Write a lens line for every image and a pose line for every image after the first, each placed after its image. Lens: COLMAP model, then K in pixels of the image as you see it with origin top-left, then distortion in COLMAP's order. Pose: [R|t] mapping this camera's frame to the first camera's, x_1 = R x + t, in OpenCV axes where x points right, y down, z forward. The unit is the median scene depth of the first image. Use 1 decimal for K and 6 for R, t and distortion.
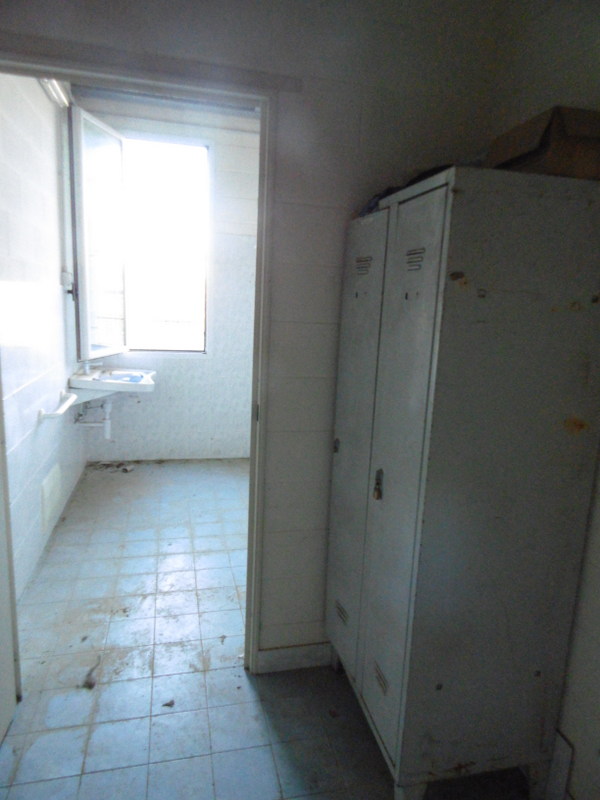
lens RADIAL K [[527.7, 0, 299.5], [0, 527.7, 400.4], [0, 0, 1]] dist [0.015590, -0.011037]
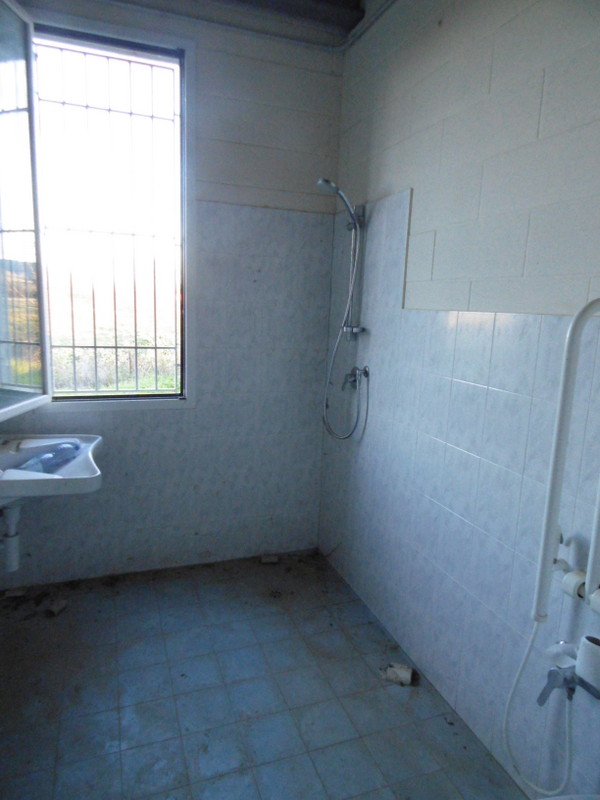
lens RADIAL K [[527.7, 0, 300.4], [0, 527.7, 399.5], [0, 0, 1]] dist [0.015590, -0.011037]
pose [[0.993859, -0.025316, 0.107717, -0.115430], [0.025050, 0.999679, 0.003814, -0.091440], [-0.107779, -0.001092, 0.994174, 0.395954]]
